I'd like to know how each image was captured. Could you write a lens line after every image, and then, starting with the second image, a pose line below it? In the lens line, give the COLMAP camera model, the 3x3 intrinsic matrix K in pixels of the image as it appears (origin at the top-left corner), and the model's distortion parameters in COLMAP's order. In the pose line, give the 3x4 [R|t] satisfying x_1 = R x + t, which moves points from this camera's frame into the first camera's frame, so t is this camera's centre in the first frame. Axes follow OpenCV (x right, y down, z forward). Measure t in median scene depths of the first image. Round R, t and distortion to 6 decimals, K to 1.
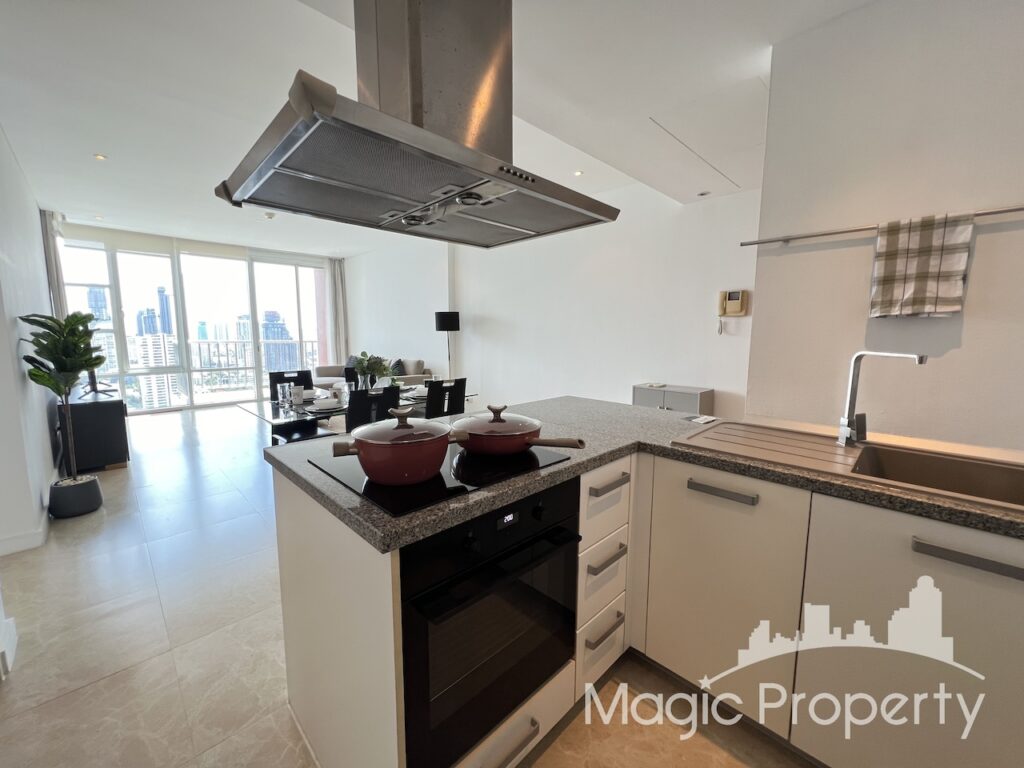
lens RADIAL K [[411.7, 0, 509.1], [0, 411.7, 379.6], [0, 0, 1]] dist [-0.003677, 0.000799]
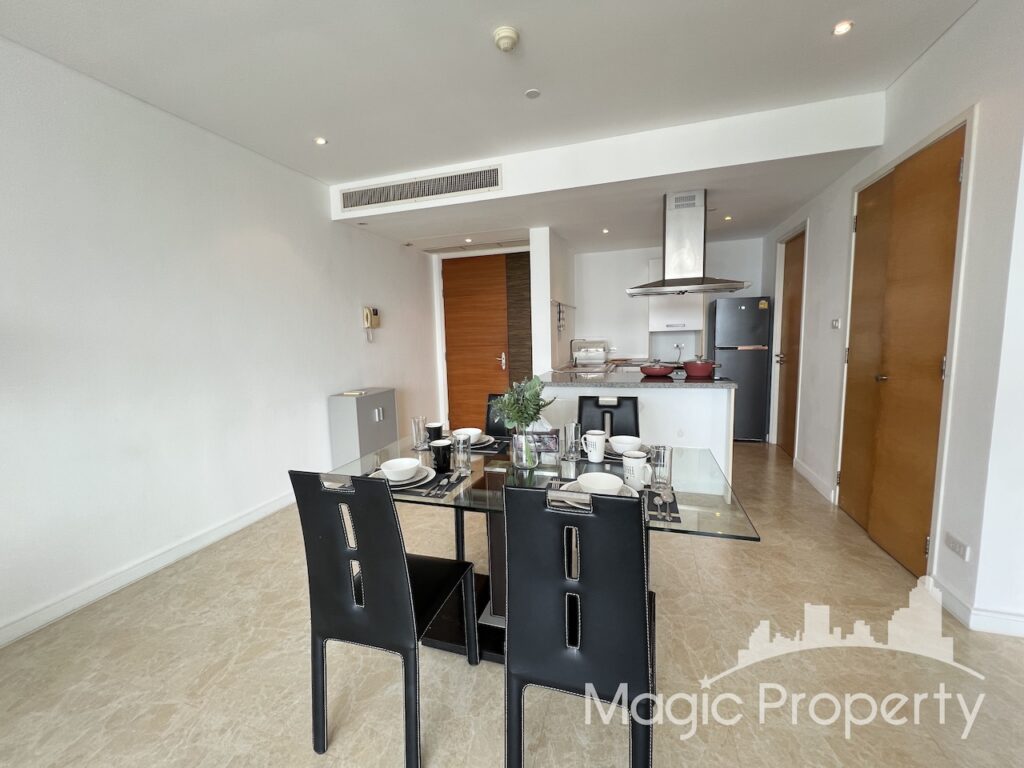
lens RADIAL K [[411.7, 0, 511.1], [0, 411.7, 380.6], [0, 0, 1]] dist [-0.003677, 0.000799]
pose [[-0.458568, -0.090868, 0.884001, -0.794056], [0.131895, 0.976781, 0.168825, -0.152867], [-0.878817, 0.194013, -0.435936, 1.207703]]
